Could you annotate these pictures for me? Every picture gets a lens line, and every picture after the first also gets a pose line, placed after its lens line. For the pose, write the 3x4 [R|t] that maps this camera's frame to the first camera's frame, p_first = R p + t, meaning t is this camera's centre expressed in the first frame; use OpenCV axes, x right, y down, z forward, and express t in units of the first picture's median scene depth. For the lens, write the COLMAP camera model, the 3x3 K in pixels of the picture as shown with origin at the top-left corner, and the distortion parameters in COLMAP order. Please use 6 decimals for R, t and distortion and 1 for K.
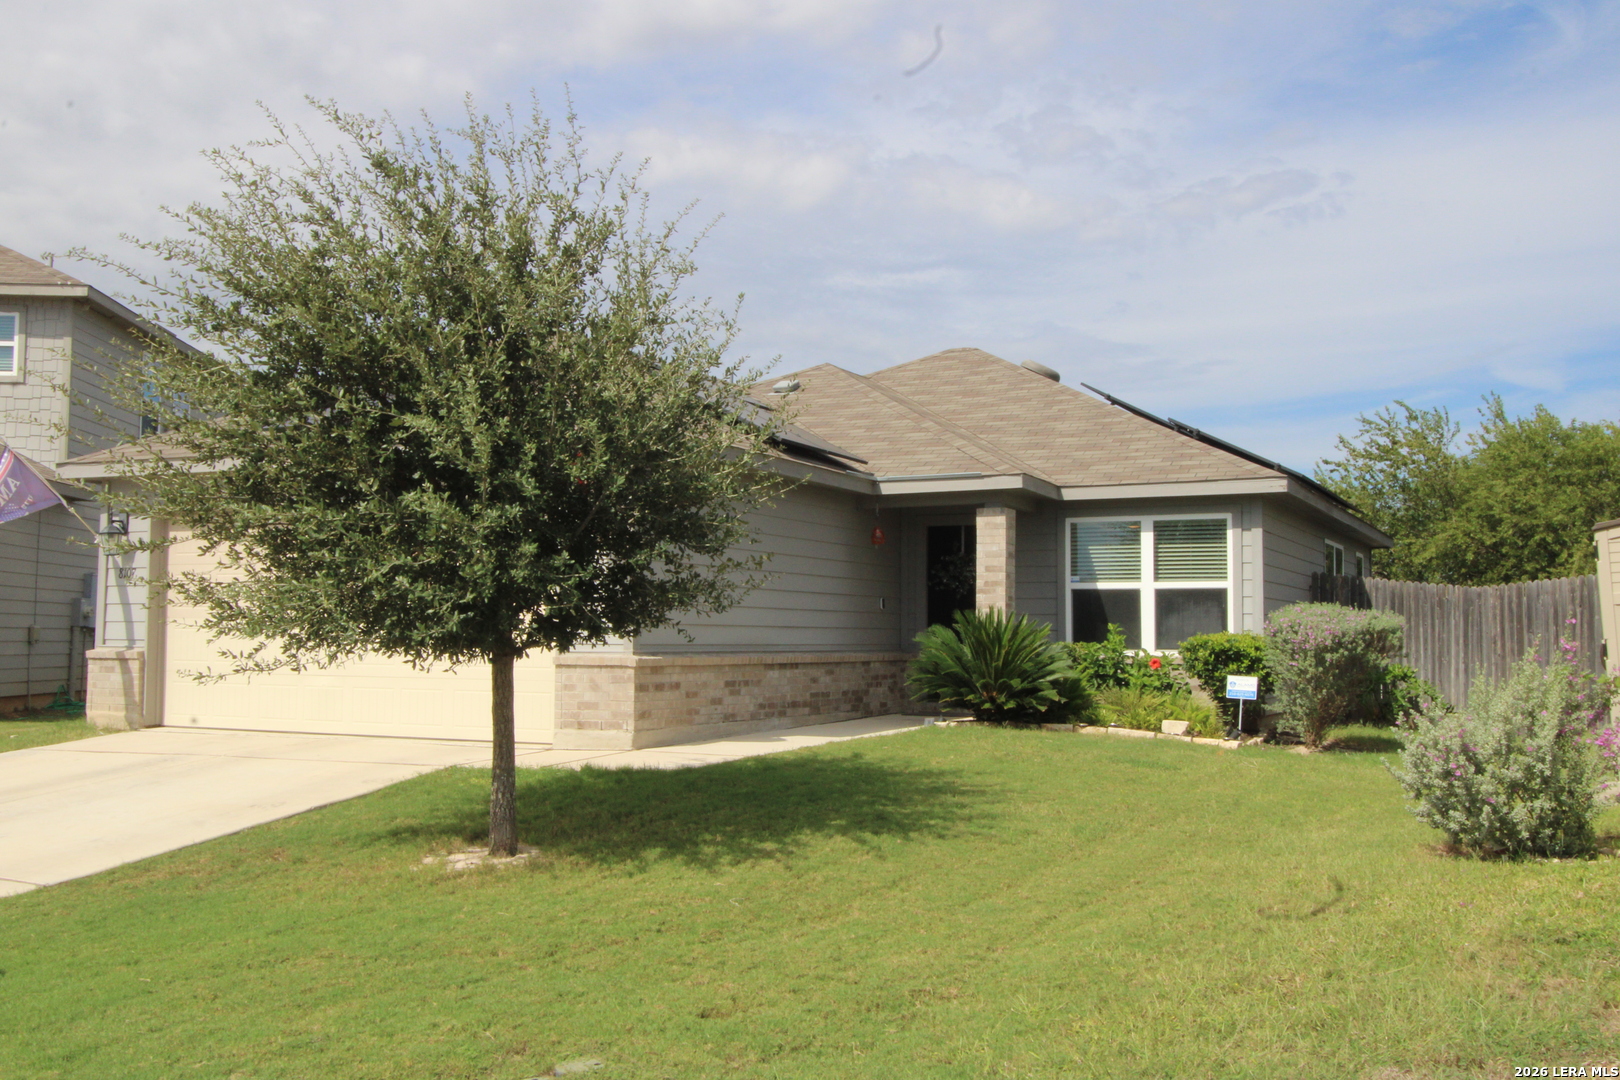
lens RADIAL K [[1609.1, 0, 810.0], [0, 1609.1, 540.9], [0, 0, 1]] dist [-0.043527, 0.000000]
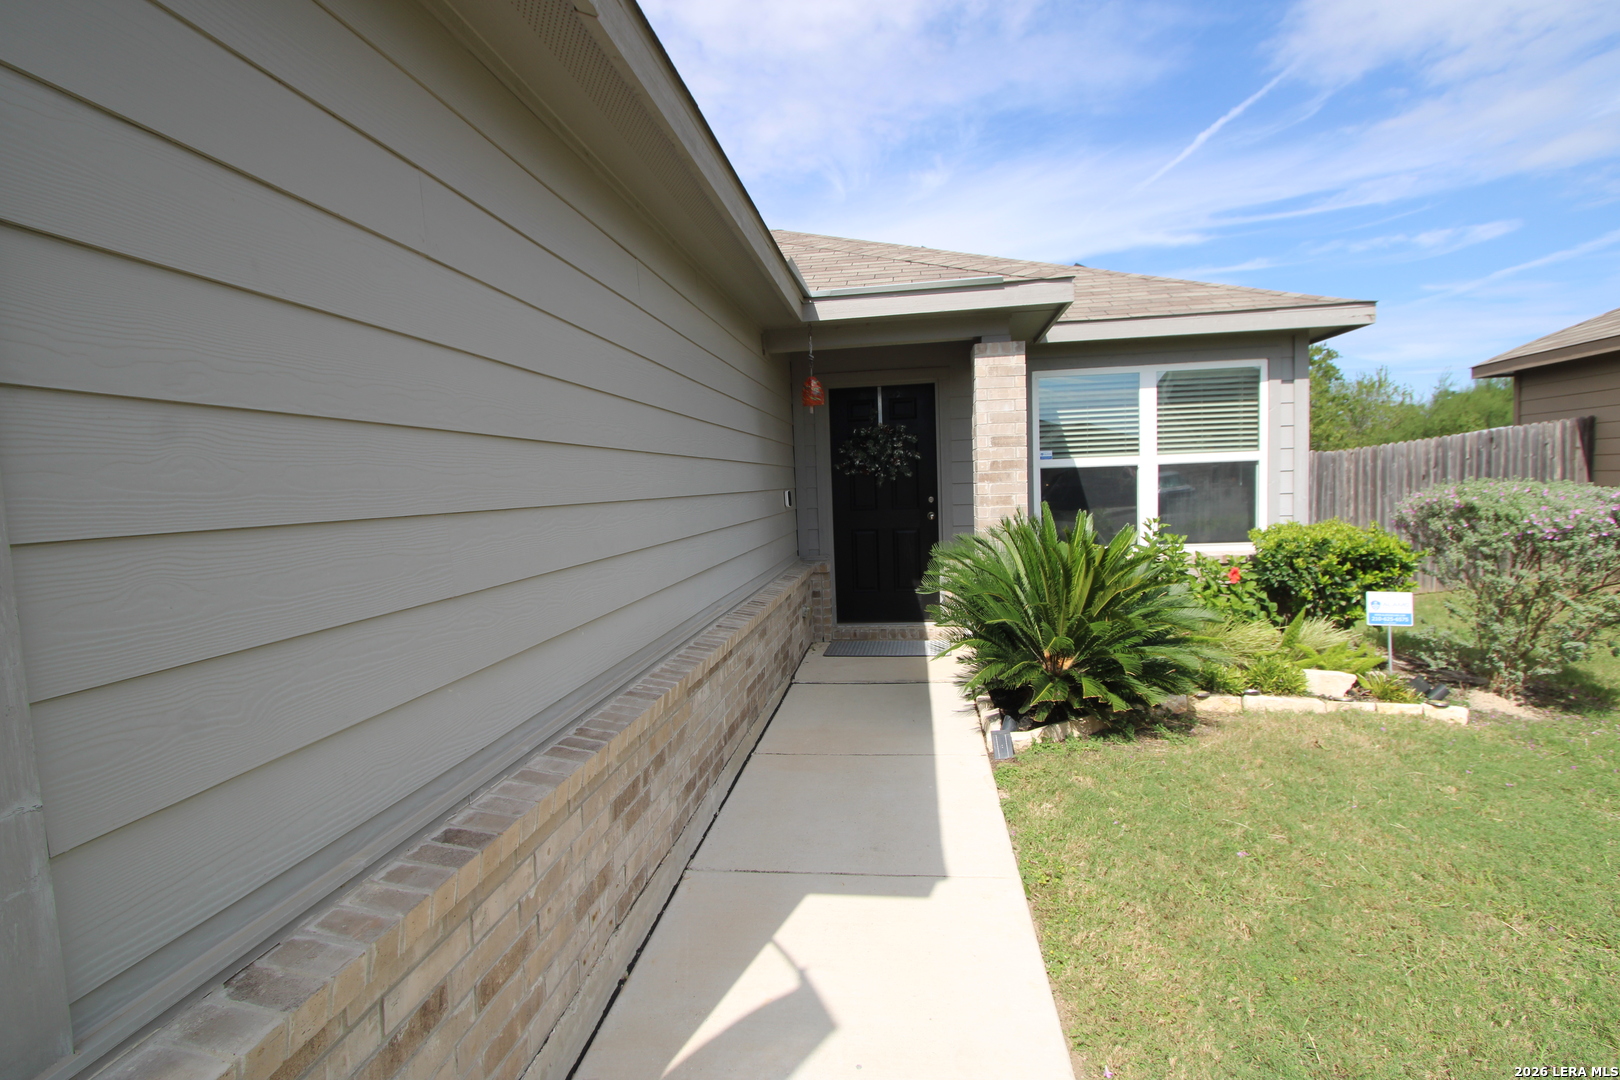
lens RADIAL K [[719.8, 0, 825.7], [0, 719.8, 539.4], [0, 0, 1]] dist [-0.019156, -0.000011]
pose [[0.939519, -0.070046, 0.335257, -0.048148], [0.023261, 0.989653, 0.141585, 0.013864], [-0.341706, -0.125224, 0.931427, 0.756215]]
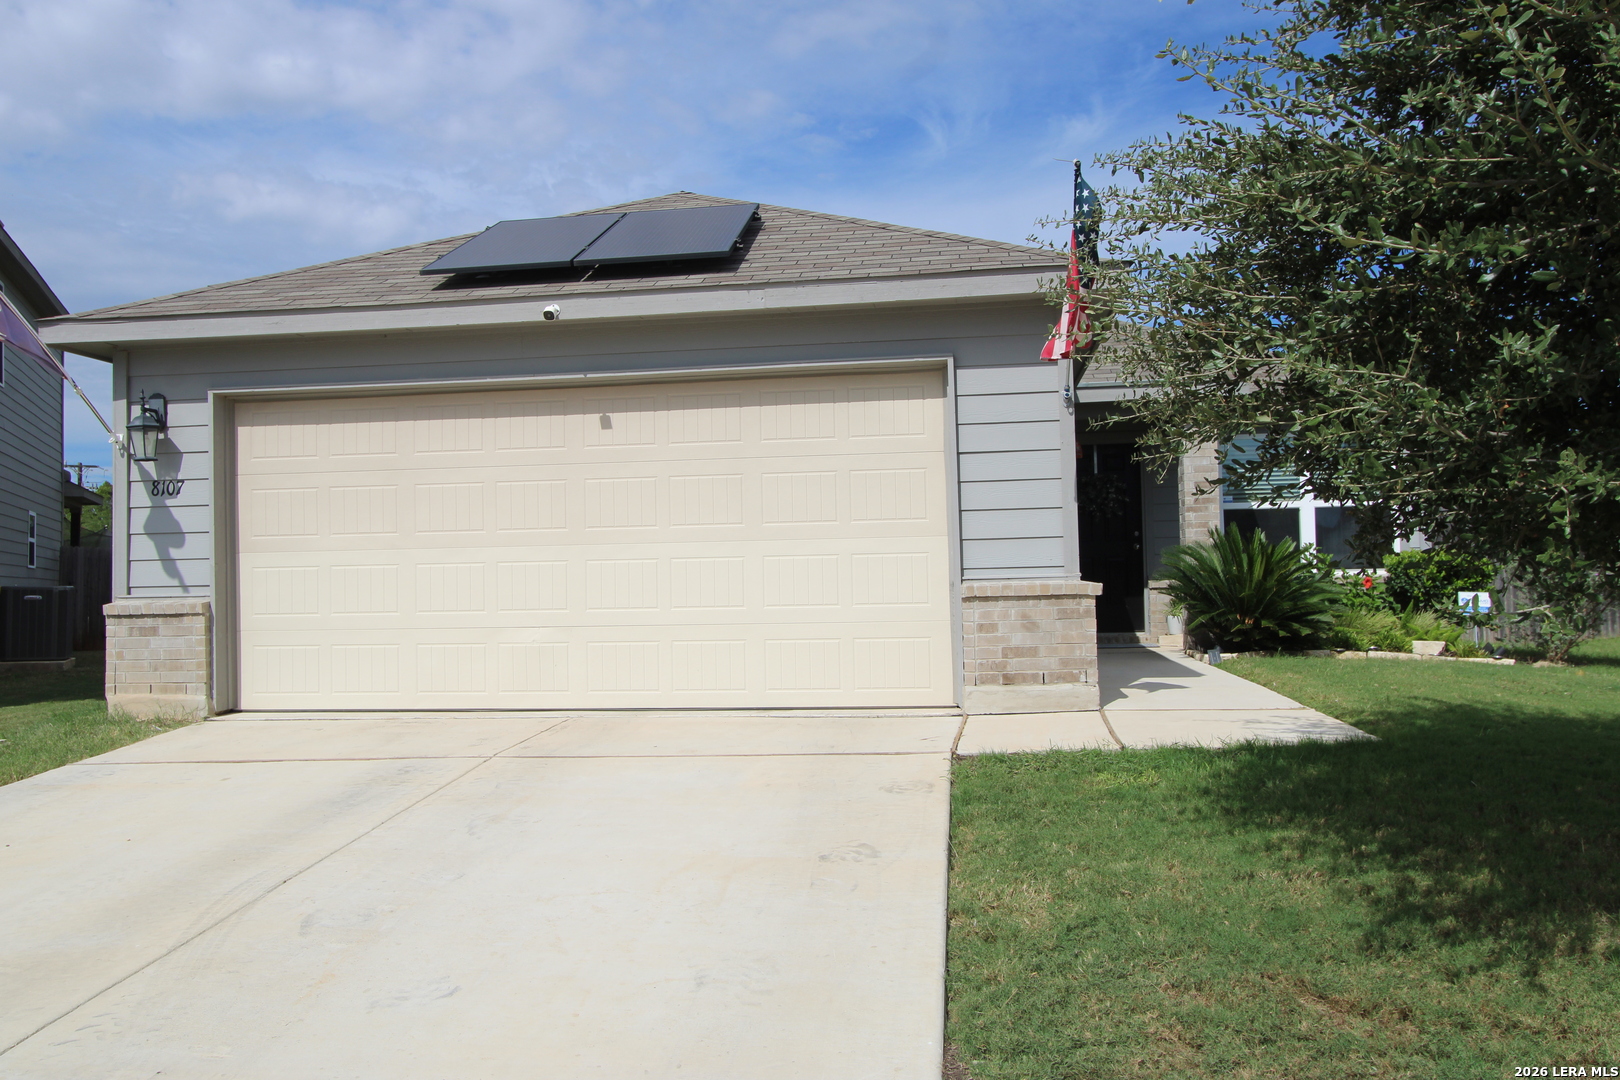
lens RADIAL K [[1222.2, 0, 801.4], [0, 1222.2, 537.6], [0, 0, 1]] dist [-0.028604, -0.002477]
pose [[0.944281, -0.013338, 0.328870, -0.332905], [0.006761, 0.999754, 0.021132, 0.031357], [-0.329071, -0.017731, 0.944139, 0.415602]]
